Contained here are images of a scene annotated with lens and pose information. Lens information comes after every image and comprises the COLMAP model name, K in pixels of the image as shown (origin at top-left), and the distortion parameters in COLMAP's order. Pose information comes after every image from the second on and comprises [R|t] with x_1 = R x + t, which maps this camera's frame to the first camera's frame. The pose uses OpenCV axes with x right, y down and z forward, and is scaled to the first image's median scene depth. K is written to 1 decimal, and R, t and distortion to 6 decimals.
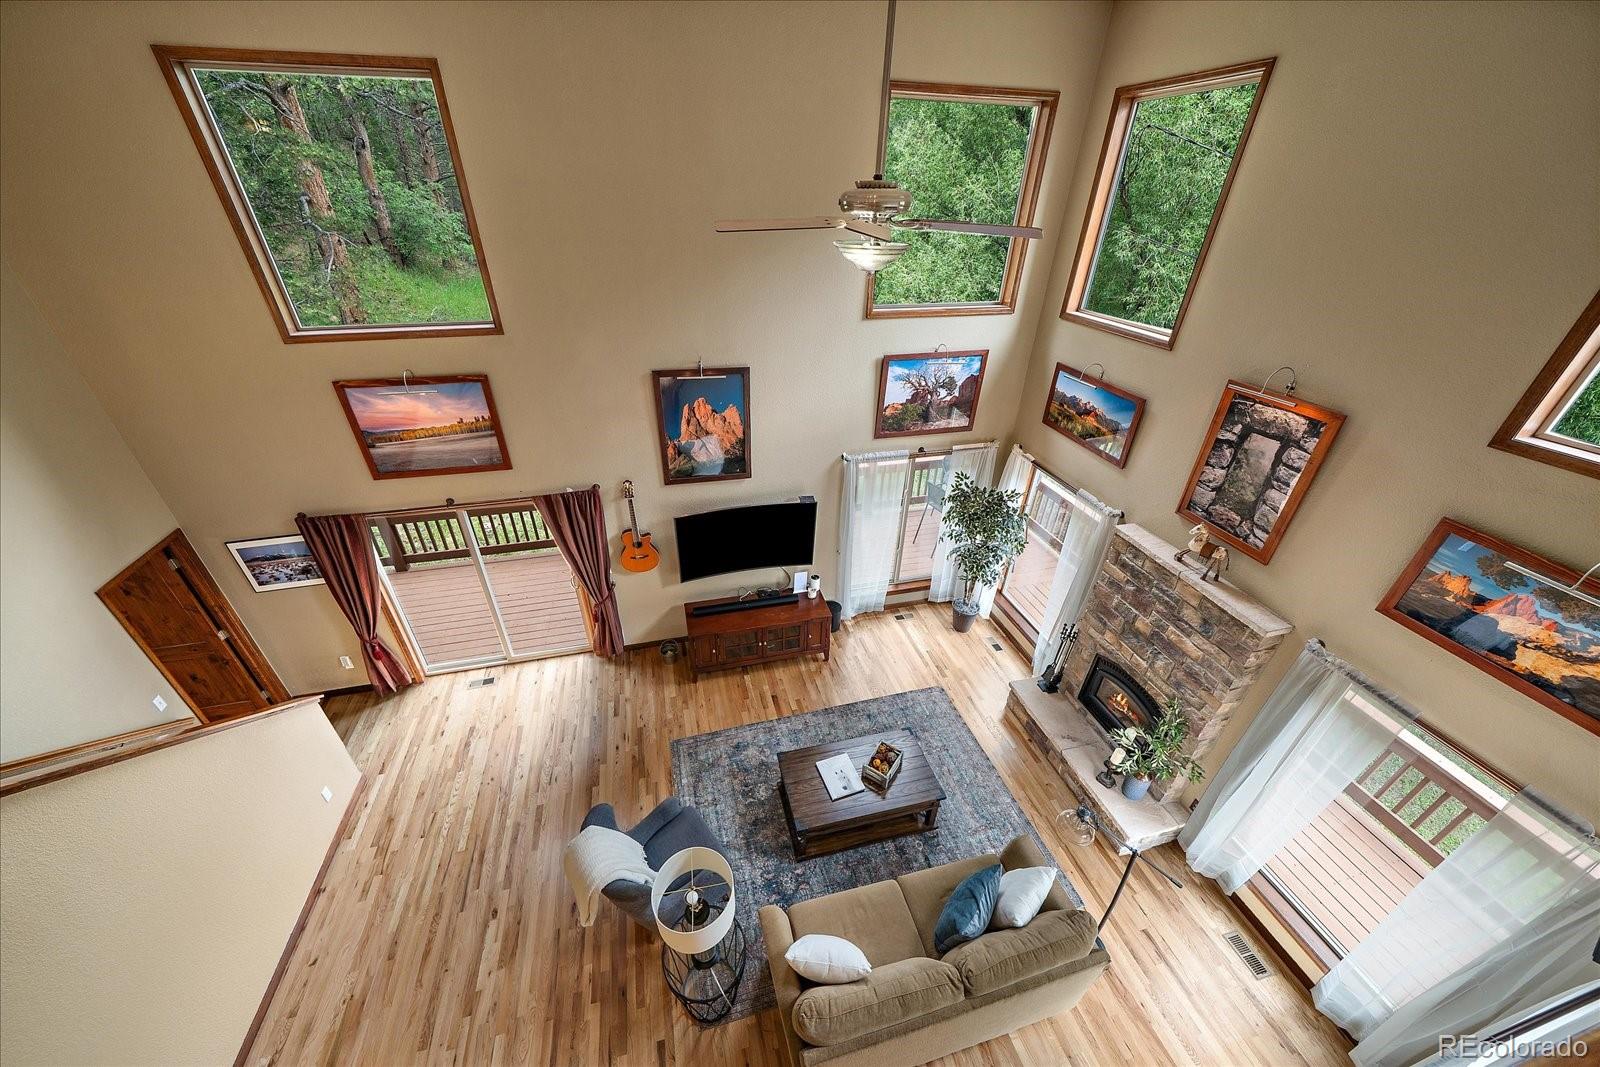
lens RADIAL K [[561.9, 0, 784.7], [0, 561.9, 531.4], [0, 0, 1]] dist [-0.000106, 0.000029]
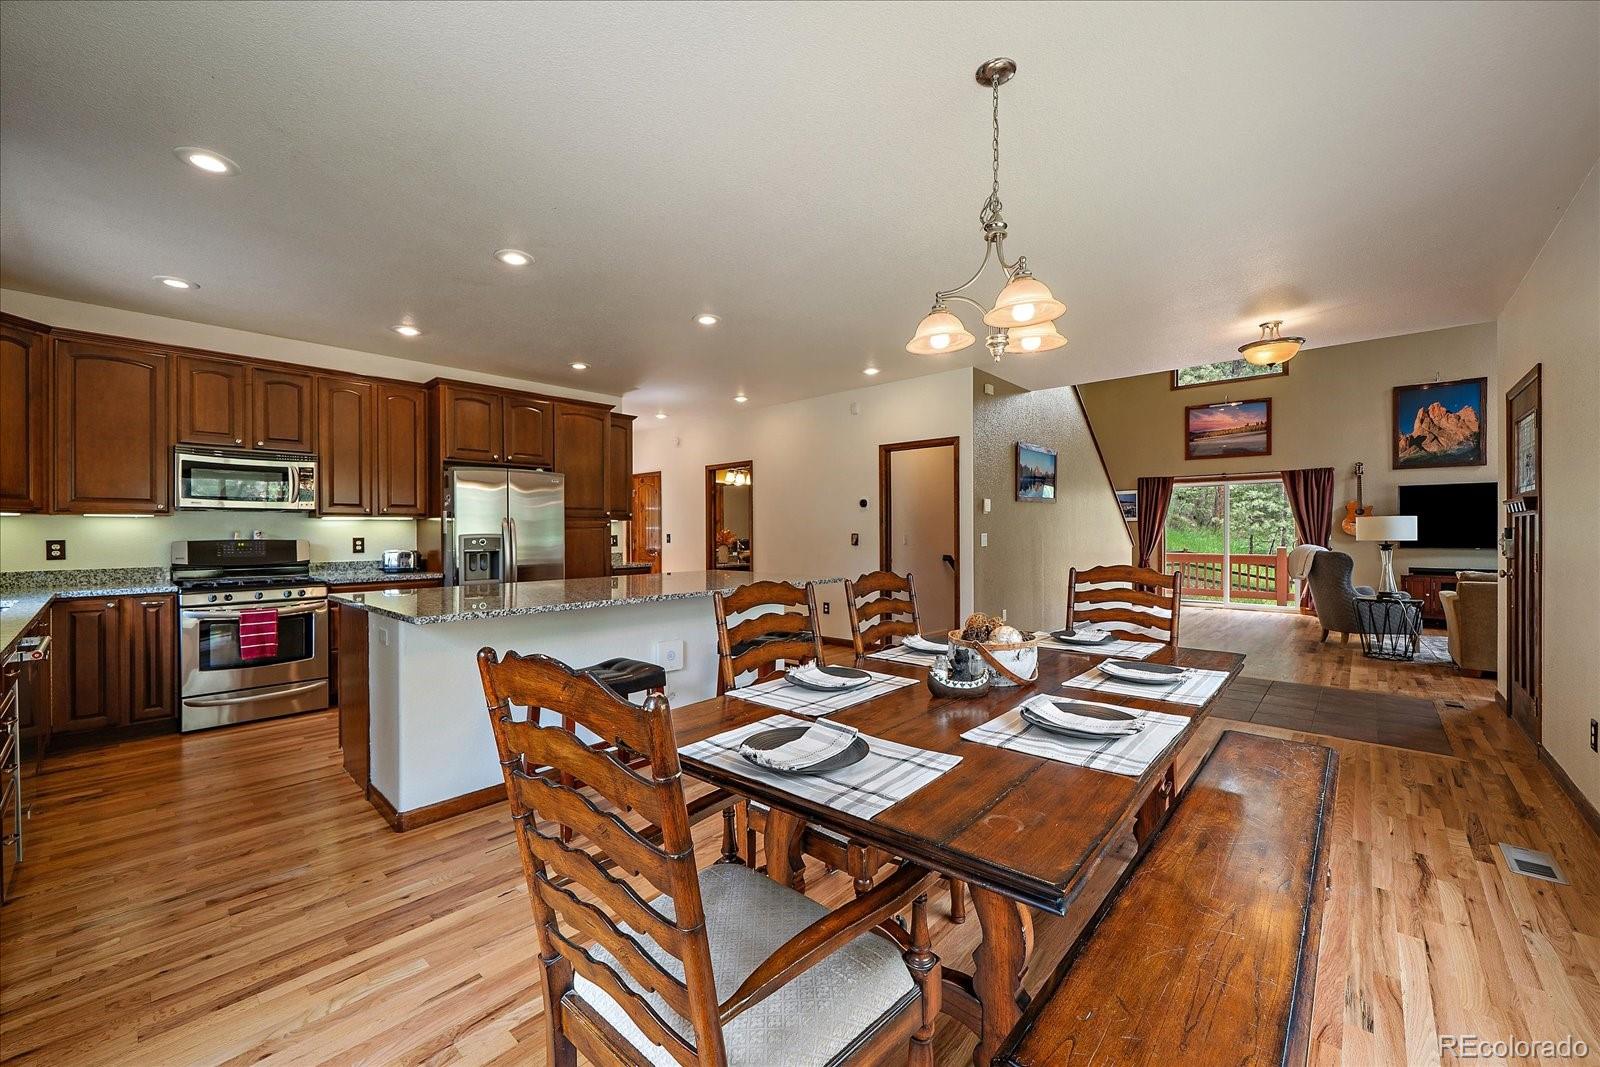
lens RADIAL K [[628.0, 0, 790.2], [0, 628.0, 534.8], [0, 0, 1]] dist [-0.003701, -0.000027]
pose [[0.555113, -0.008996, -0.831726, 0.247815], [-0.430434, 0.852533, -0.296503, 1.171908], [0.711741, 0.522596, 0.469380, -0.711389]]
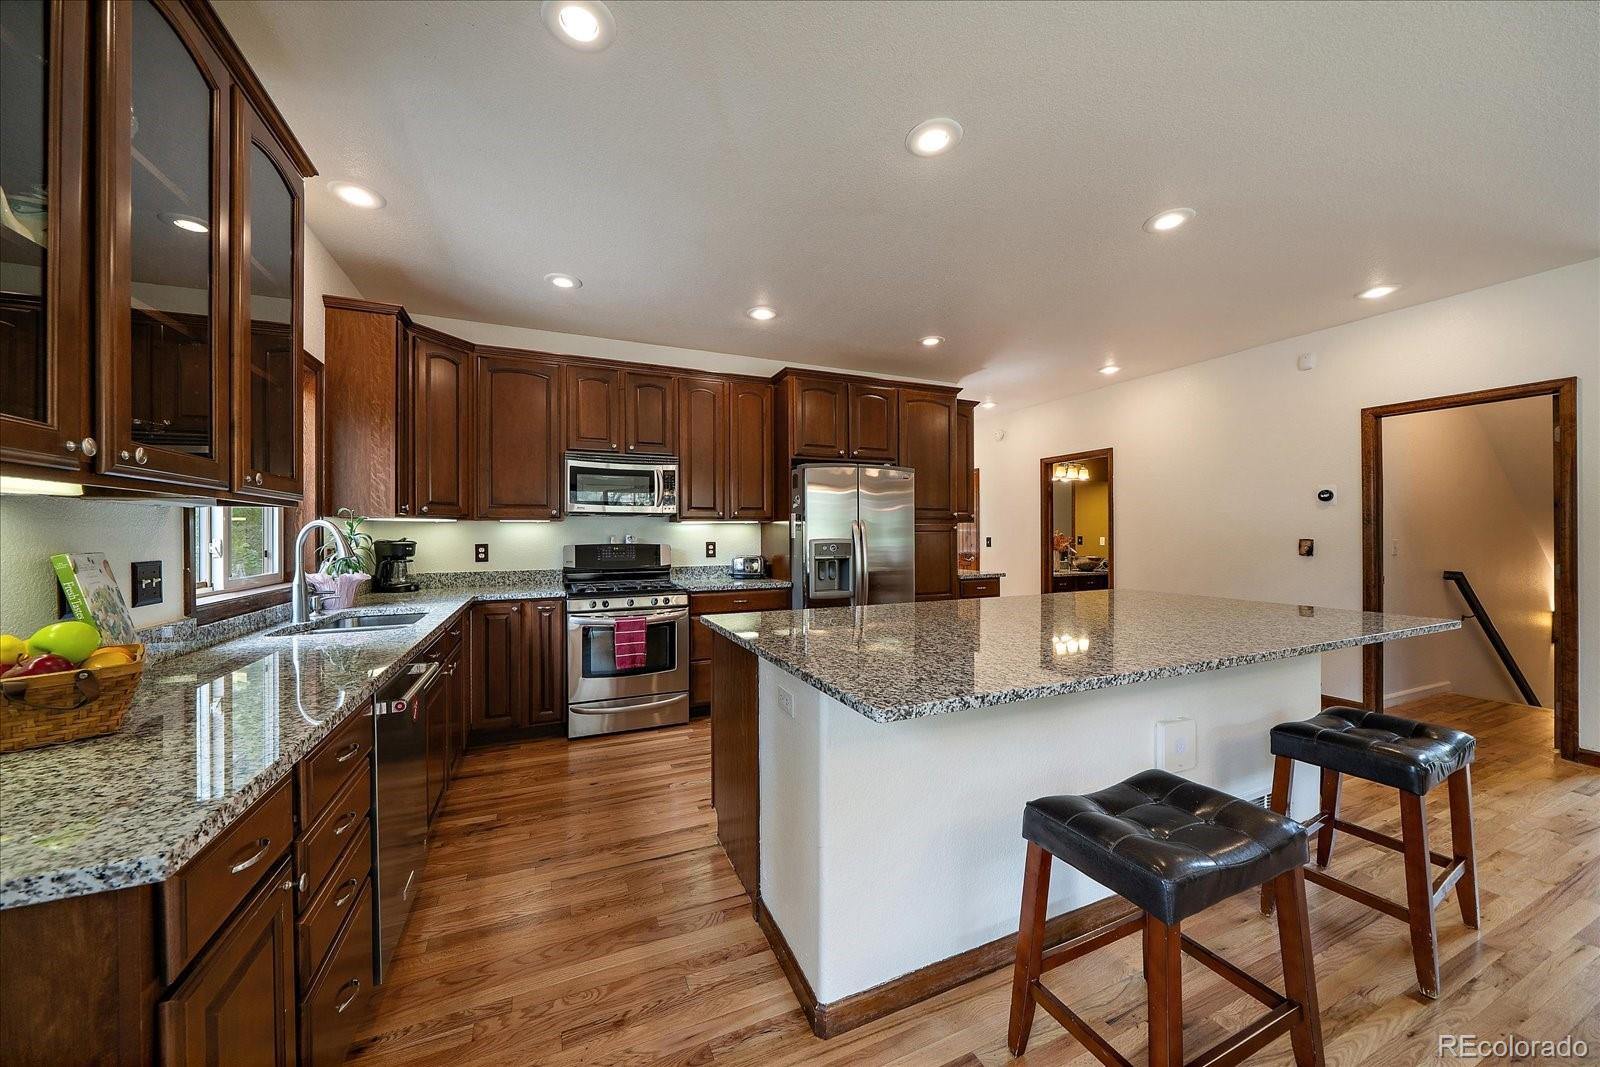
lens RADIAL K [[579.6, 0, 805.1], [0, 579.6, 538.2], [0, 0, 1]] dist [-0.006915, 0.000416]
pose [[0.180907, -0.004120, -0.983492, -0.047399], [-0.514264, 0.851995, -0.098165, 1.184474], [0.838335, 0.523533, 0.152013, -0.747438]]
